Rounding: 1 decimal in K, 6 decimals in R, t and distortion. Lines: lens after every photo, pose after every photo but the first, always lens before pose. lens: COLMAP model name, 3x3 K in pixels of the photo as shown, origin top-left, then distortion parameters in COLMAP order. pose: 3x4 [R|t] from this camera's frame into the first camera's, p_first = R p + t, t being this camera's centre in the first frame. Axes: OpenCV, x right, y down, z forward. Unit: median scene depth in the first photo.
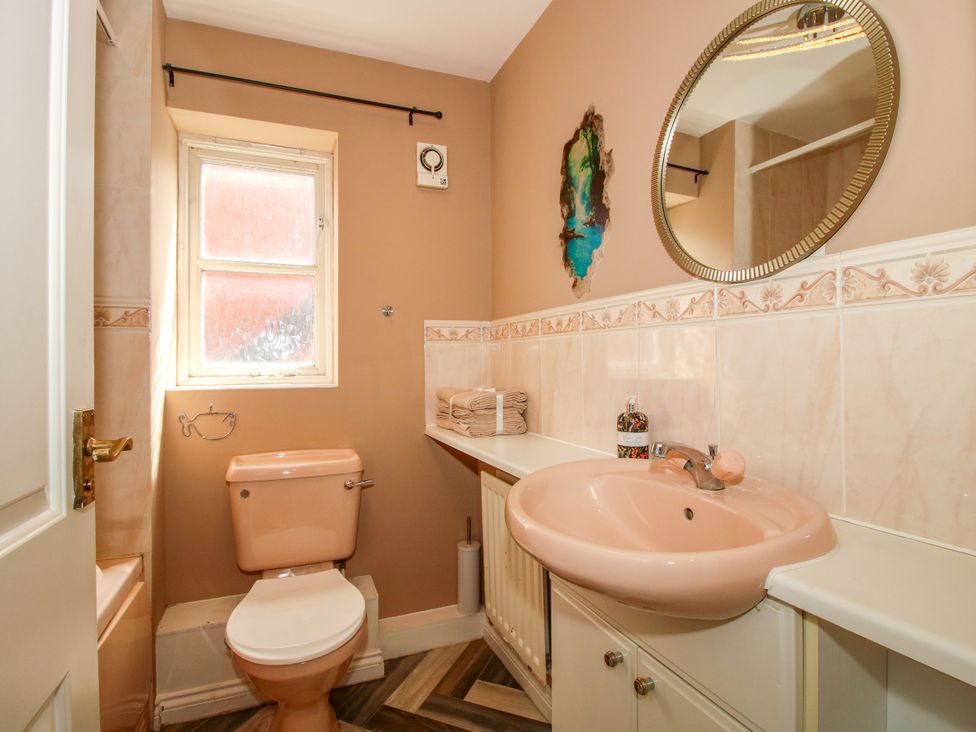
lens RADIAL K [[508.6, 0, 487.0], [0, 508.6, 357.8], [0, 0, 1]] dist [-0.026335, -0.000222]
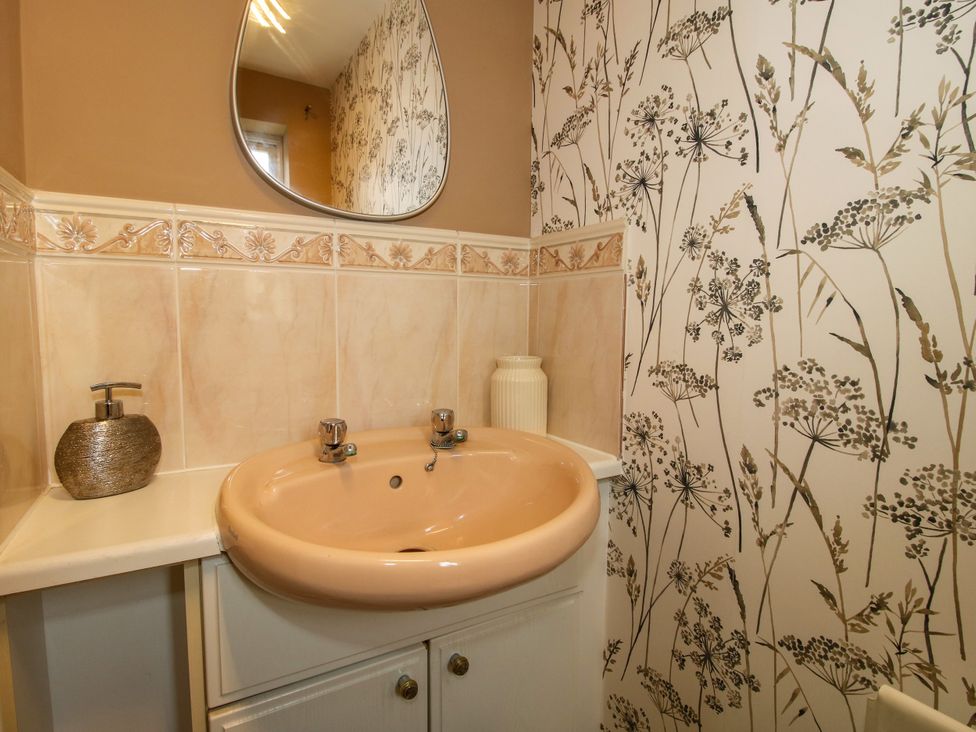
lens RADIAL K [[508.6, 0, 487.0], [0, 508.6, 357.8], [0, 0, 1]] dist [-0.026335, -0.000222]
pose [[-0.118200, -0.060878, 0.991122, -0.473146], [-0.008198, 0.998145, 0.060331, 0.024281], [-0.992956, -0.000994, -0.118480, 0.856921]]
